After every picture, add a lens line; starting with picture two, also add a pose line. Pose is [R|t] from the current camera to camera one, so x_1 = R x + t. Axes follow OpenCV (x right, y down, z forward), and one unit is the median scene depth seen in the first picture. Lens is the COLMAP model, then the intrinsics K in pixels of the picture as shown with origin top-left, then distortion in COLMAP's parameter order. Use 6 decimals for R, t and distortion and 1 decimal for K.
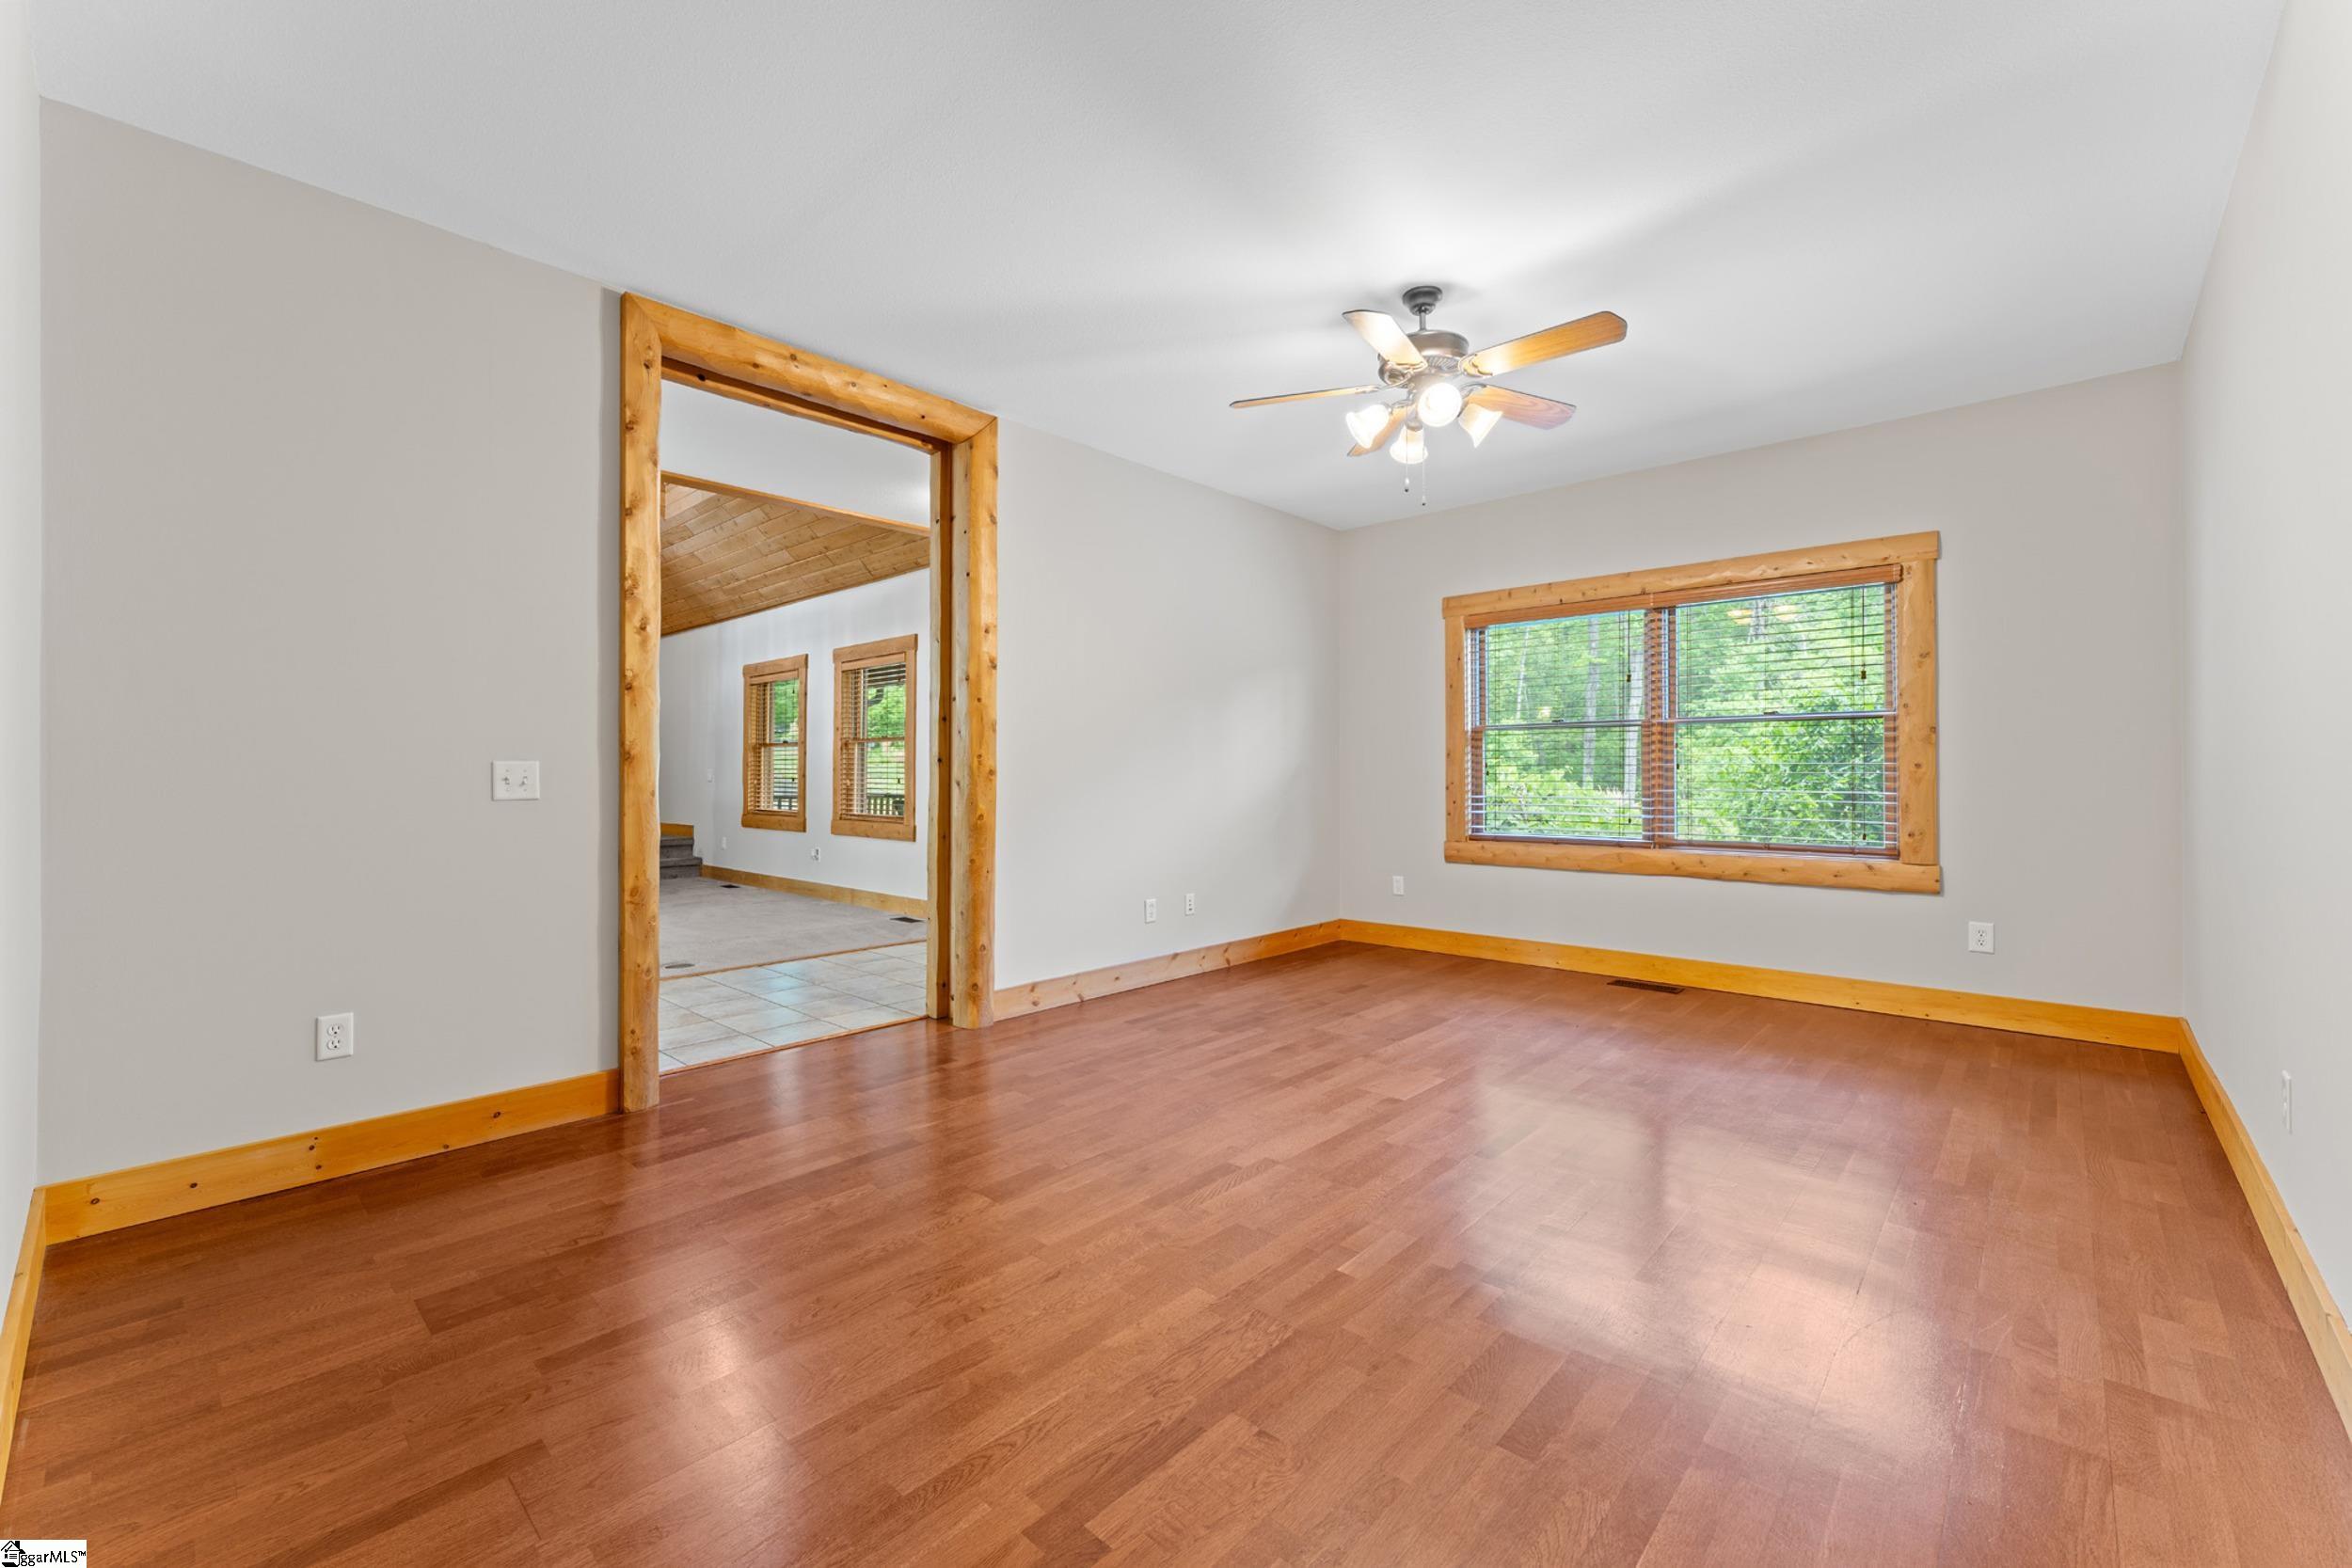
lens RADIAL K [[956.6, 0, 1155.9], [0, 956.6, 781.4], [0, 0, 1]] dist [-0.000304, 0.000248]
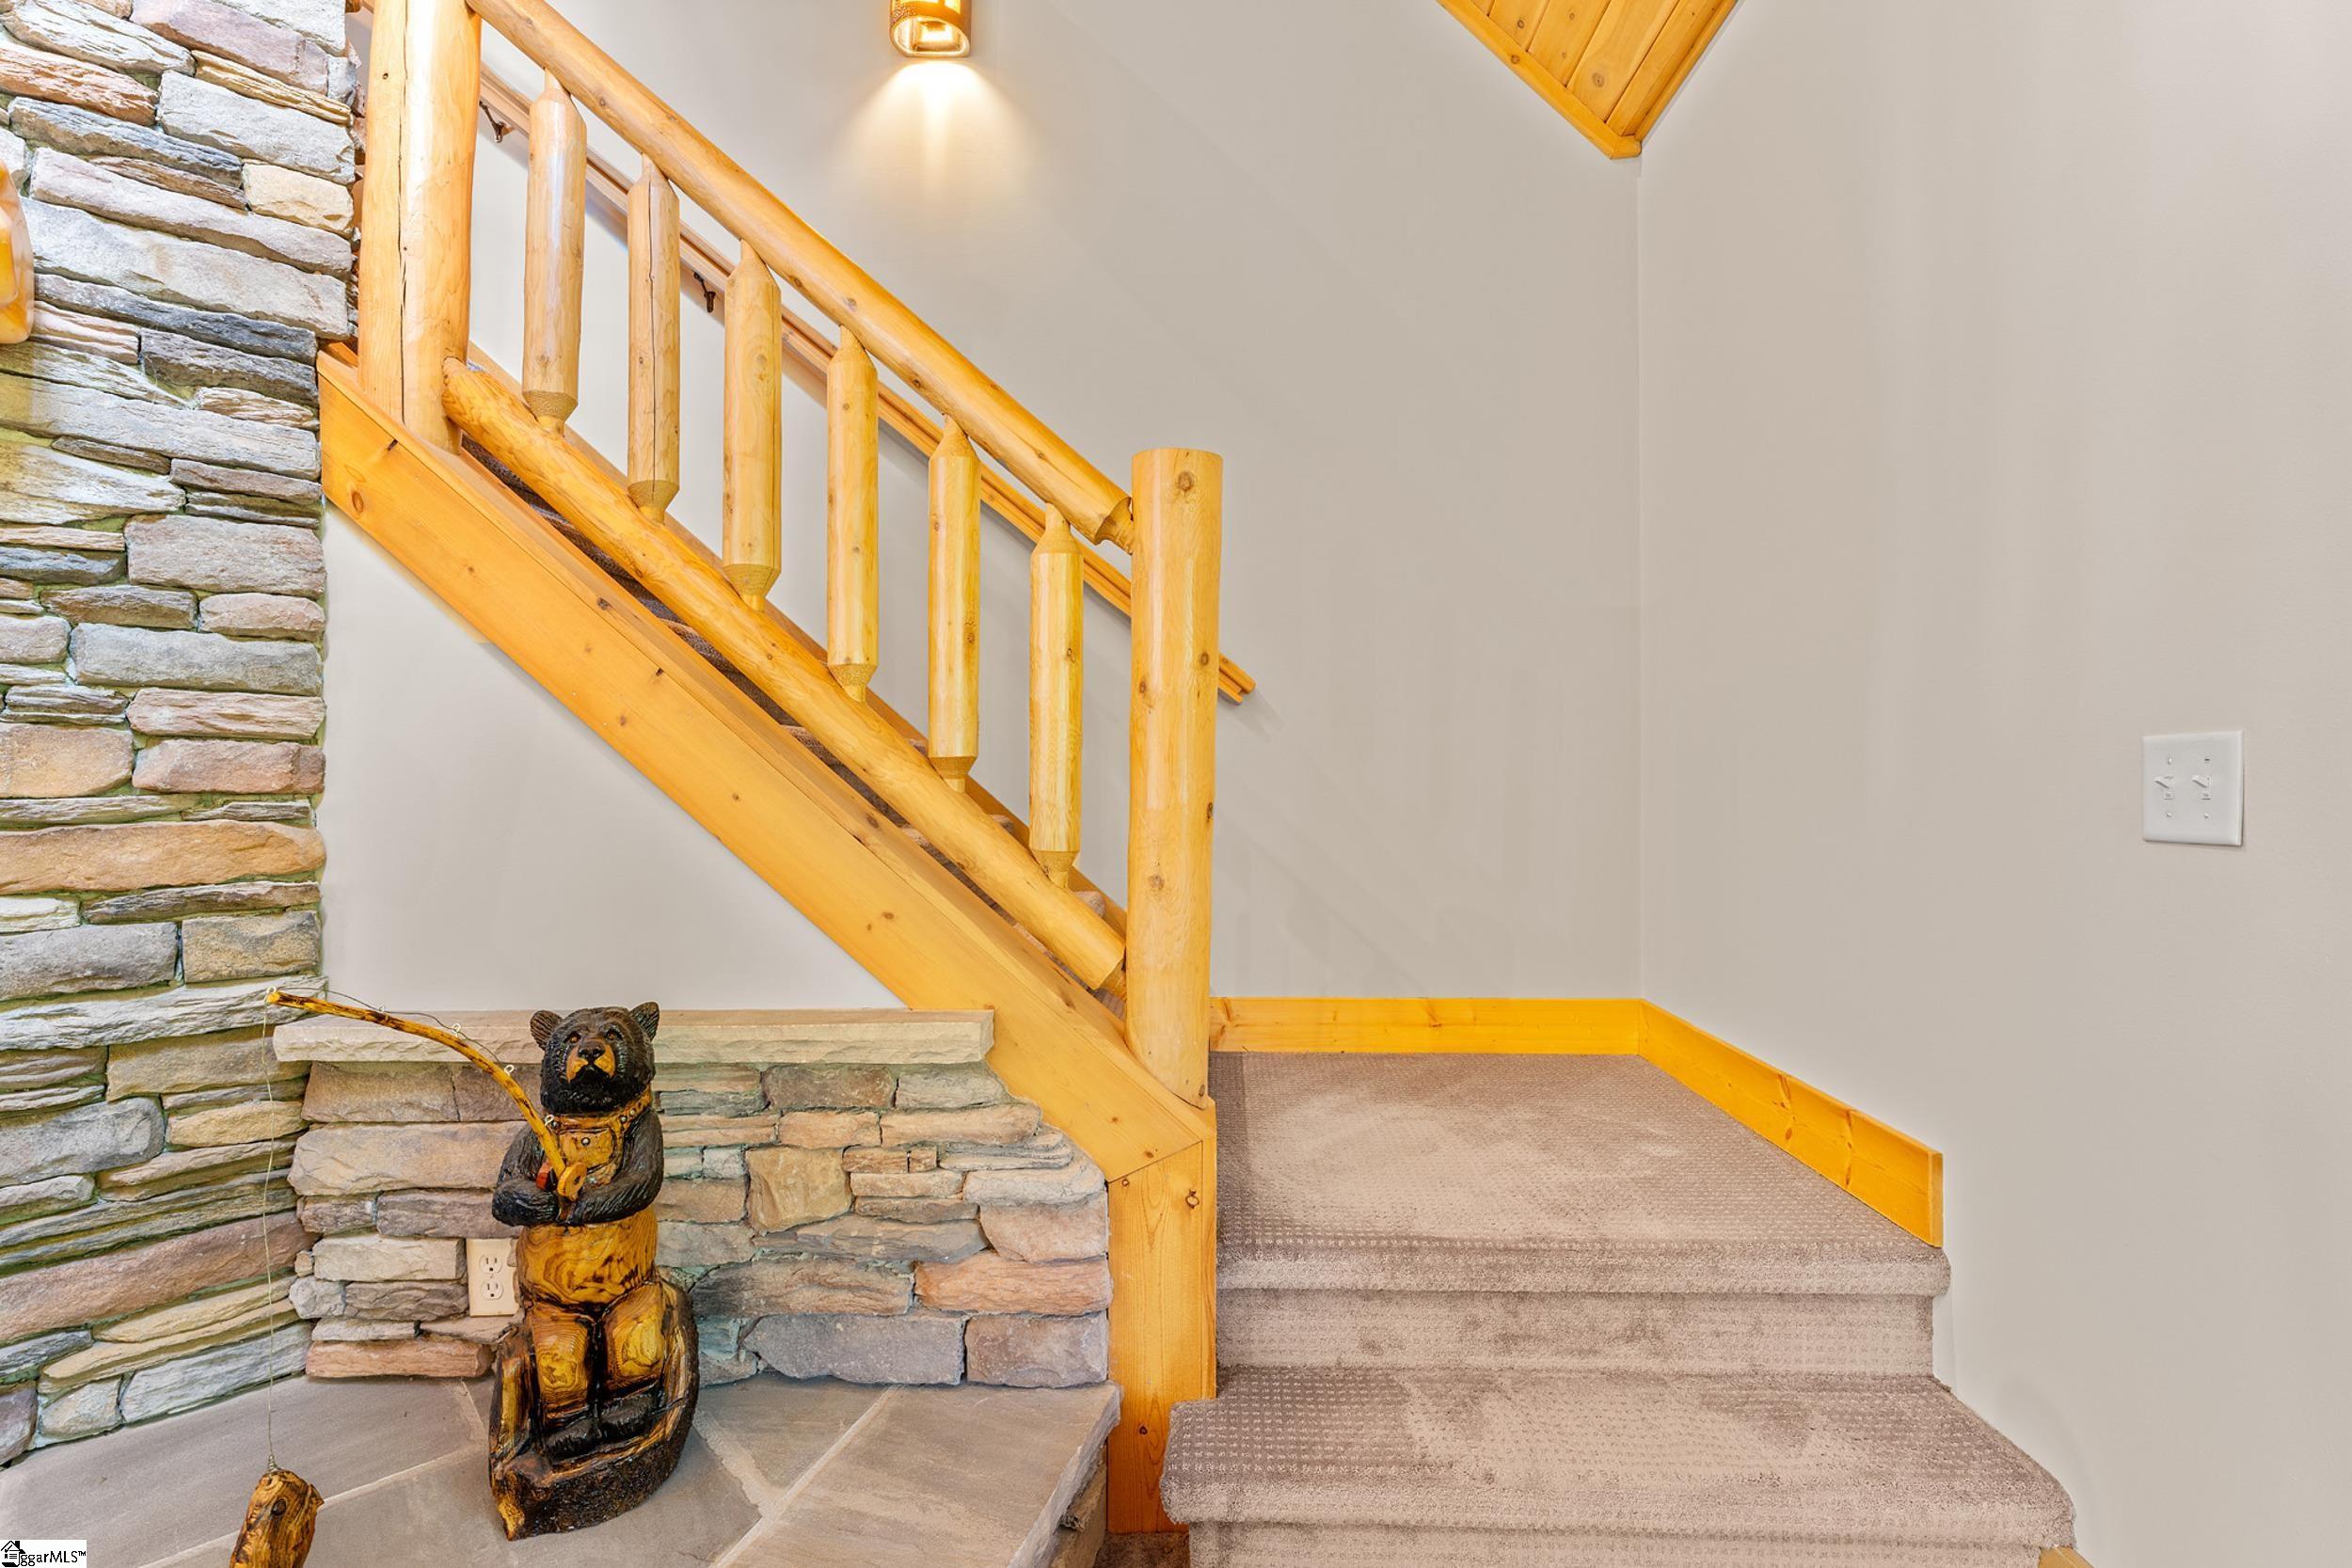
lens RADIAL K [[1070.5, 0, 1176.0], [0, 1070.5, 784.0], [0, 0, 1]] dist [-0.001353, -0.000249]
pose [[0.649251, -0.011260, -0.760490, -0.516028], [0.004305, 0.999929, -0.011130, -0.006082], [0.760562, 0.003953, 0.649254, 0.965554]]
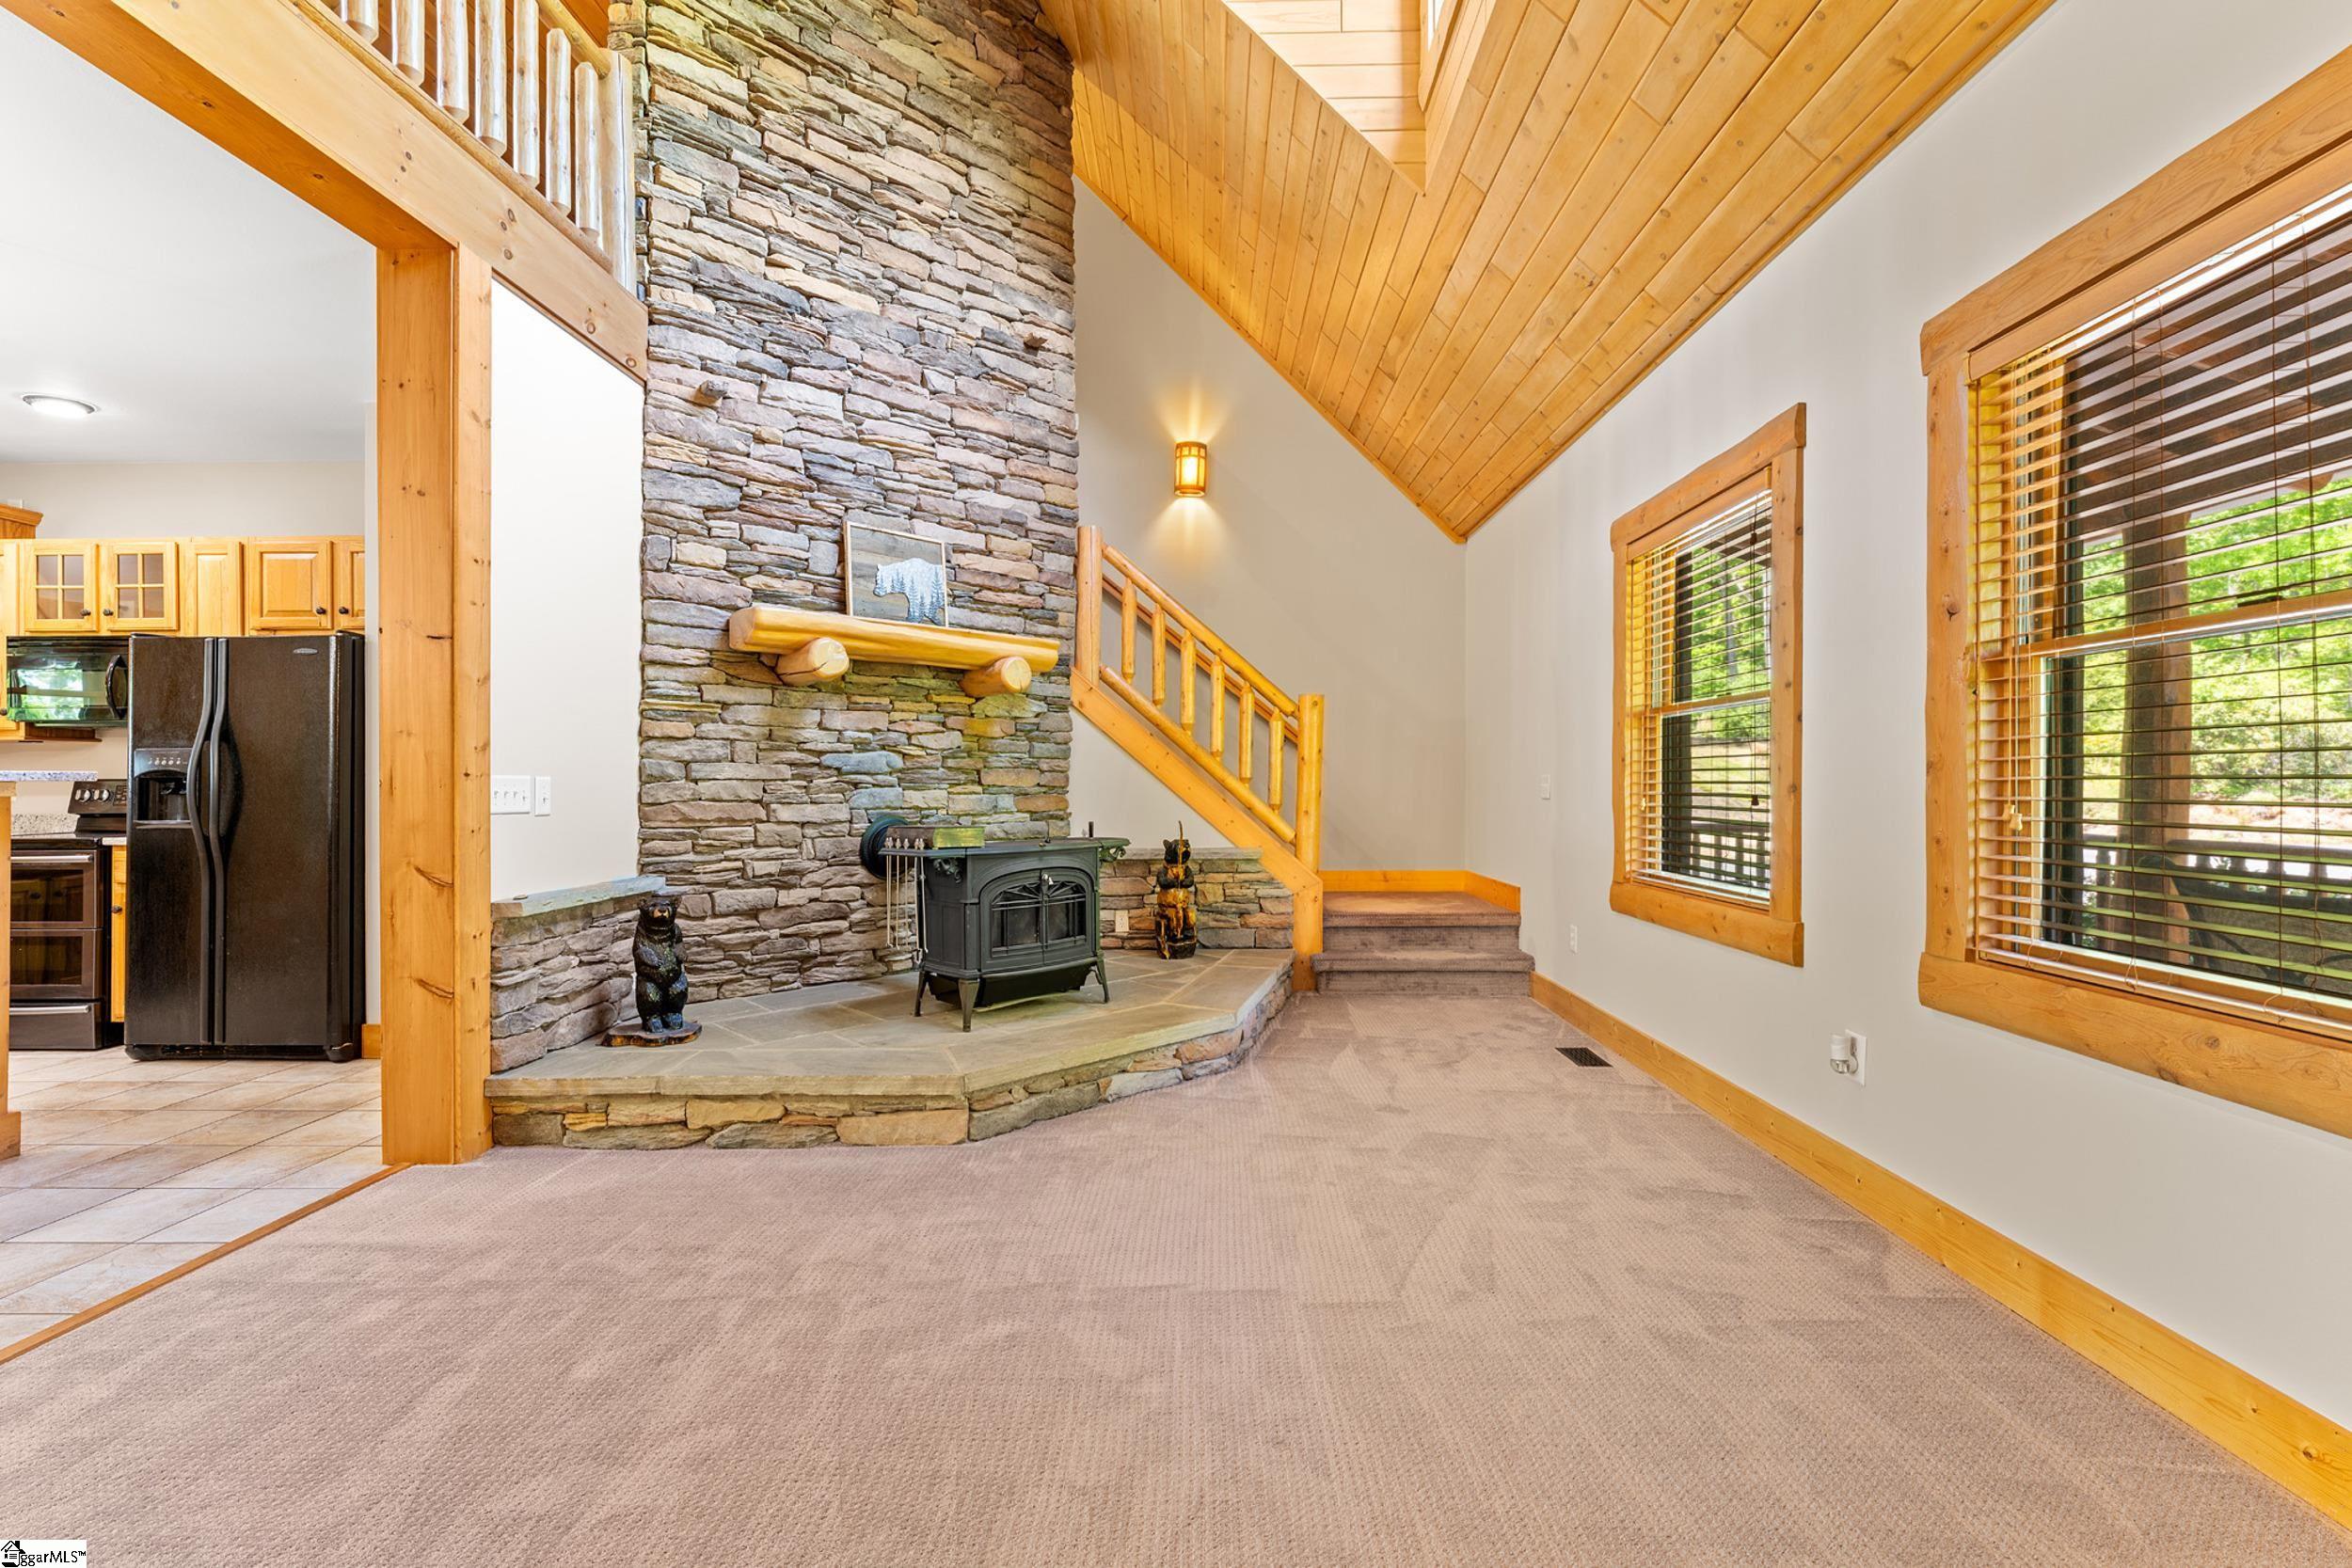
lens RADIAL K [[1015.9, 0, 1168.1], [0, 1015.9, 779.7], [0, 0, 1]] dist [0.000550, -0.000088]
pose [[0.660773, -0.006616, -0.750557, -0.247063], [0.000012, 0.999961, -0.008804, -0.005956], [0.750586, 0.005809, 0.660747, 0.609138]]
